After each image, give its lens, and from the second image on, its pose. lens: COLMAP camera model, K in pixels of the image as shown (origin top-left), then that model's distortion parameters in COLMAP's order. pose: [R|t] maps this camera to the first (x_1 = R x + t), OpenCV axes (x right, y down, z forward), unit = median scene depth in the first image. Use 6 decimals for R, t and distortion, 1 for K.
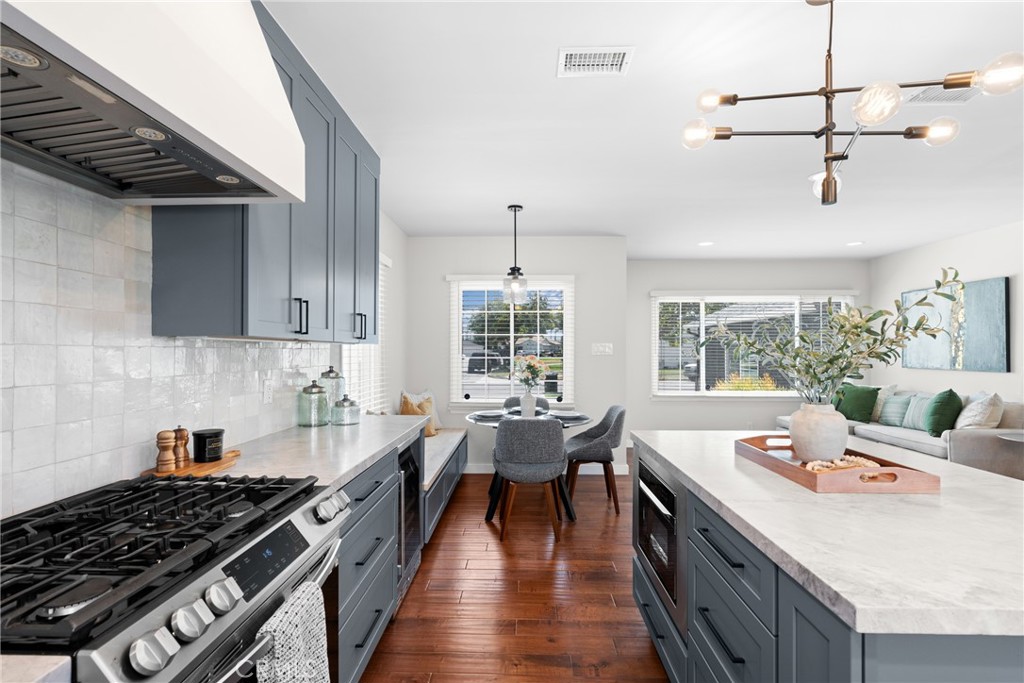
lens RADIAL K [[472.6, 0, 513.2], [0, 472.6, 348.0], [0, 0, 1]] dist [-0.007373, -0.001662]
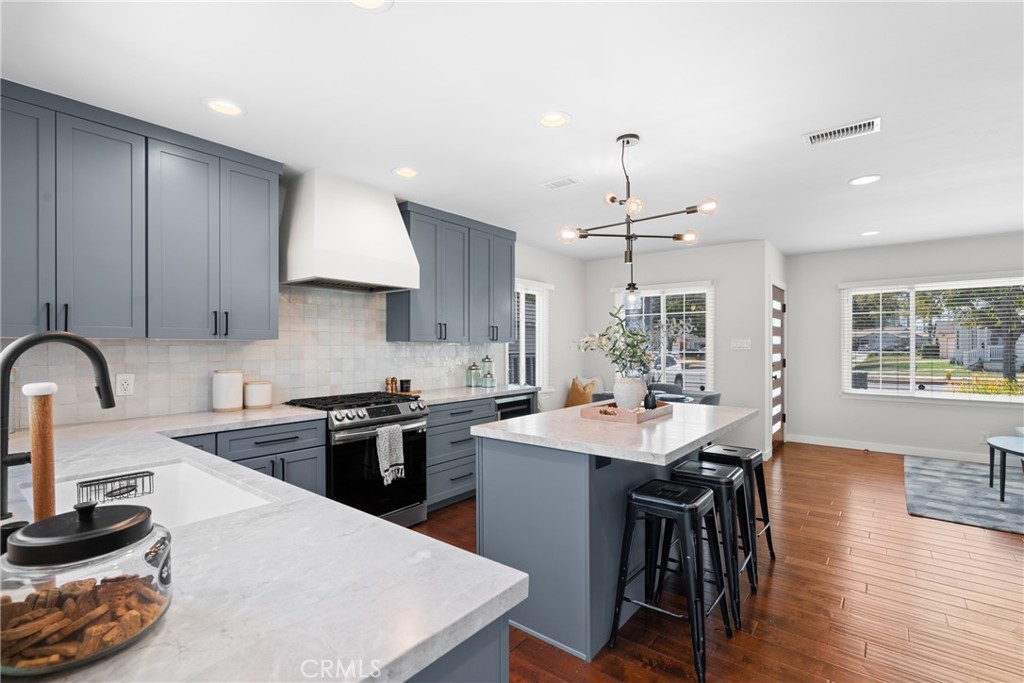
lens RADIAL K [[472.6, 0, 505.7], [0, 472.6, 343.2], [0, 0, 1]] dist [-0.007373, -0.001662]
pose [[0.799788, -0.007171, -0.600239, 1.114075], [0.006629, 0.999973, -0.003114, -0.002664], [0.600246, -0.001489, 0.799814, -0.585480]]
